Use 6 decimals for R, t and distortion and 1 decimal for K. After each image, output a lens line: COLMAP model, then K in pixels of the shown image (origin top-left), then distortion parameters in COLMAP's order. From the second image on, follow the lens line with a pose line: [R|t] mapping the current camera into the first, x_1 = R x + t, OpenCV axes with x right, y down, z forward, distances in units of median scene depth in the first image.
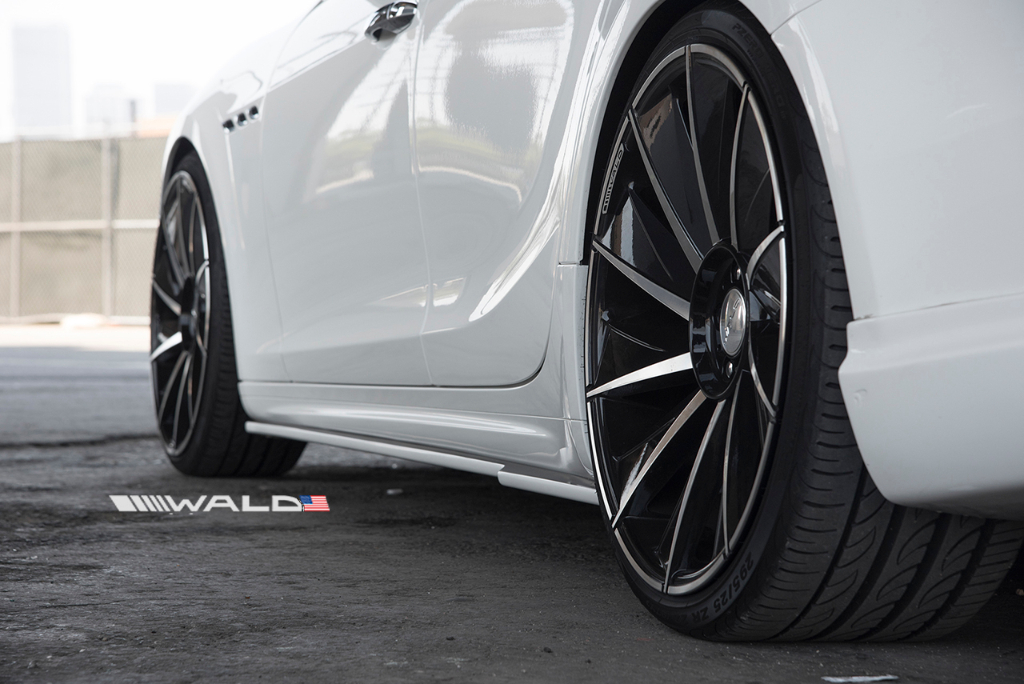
lens RADIAL K [[2816.2, 0, 509.3], [0, 2816.2, 342.7], [0, 0, 1]] dist [0.863056, 0.000000]
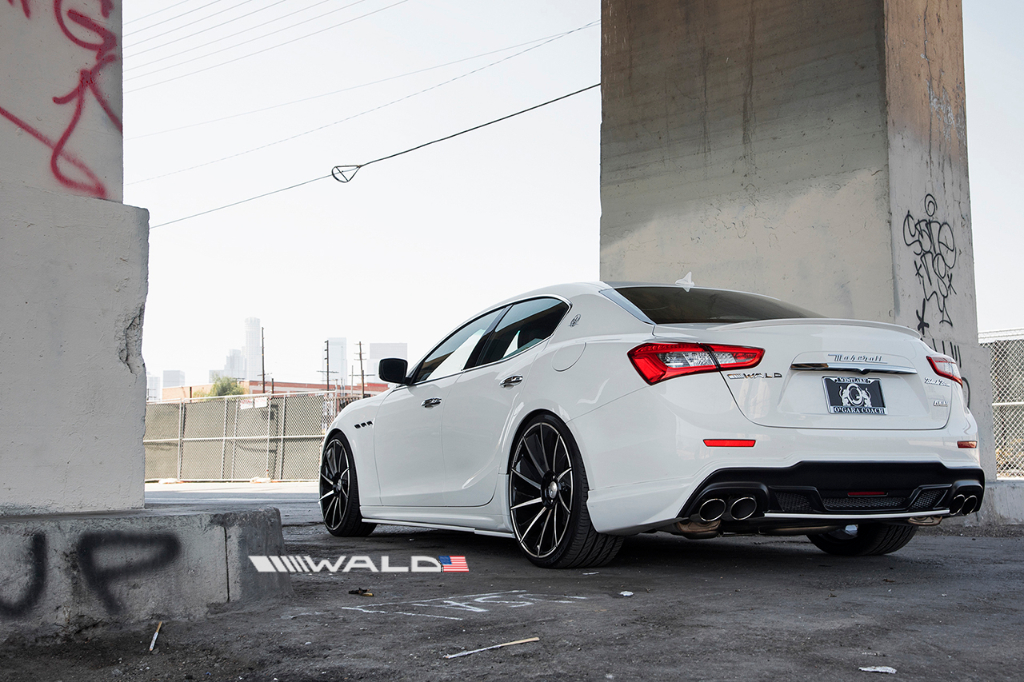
lens RADIAL K [[1196.0, 0, 516.4], [0, 1196.0, 340.8], [0, 0, 1]] dist [0.117044, 0.000000]
pose [[0.988842, 0.002536, 0.148948, -0.212232], [0.015044, 0.993044, -0.116783, -0.018141], [-0.148208, 0.117720, 0.981925, -0.656368]]
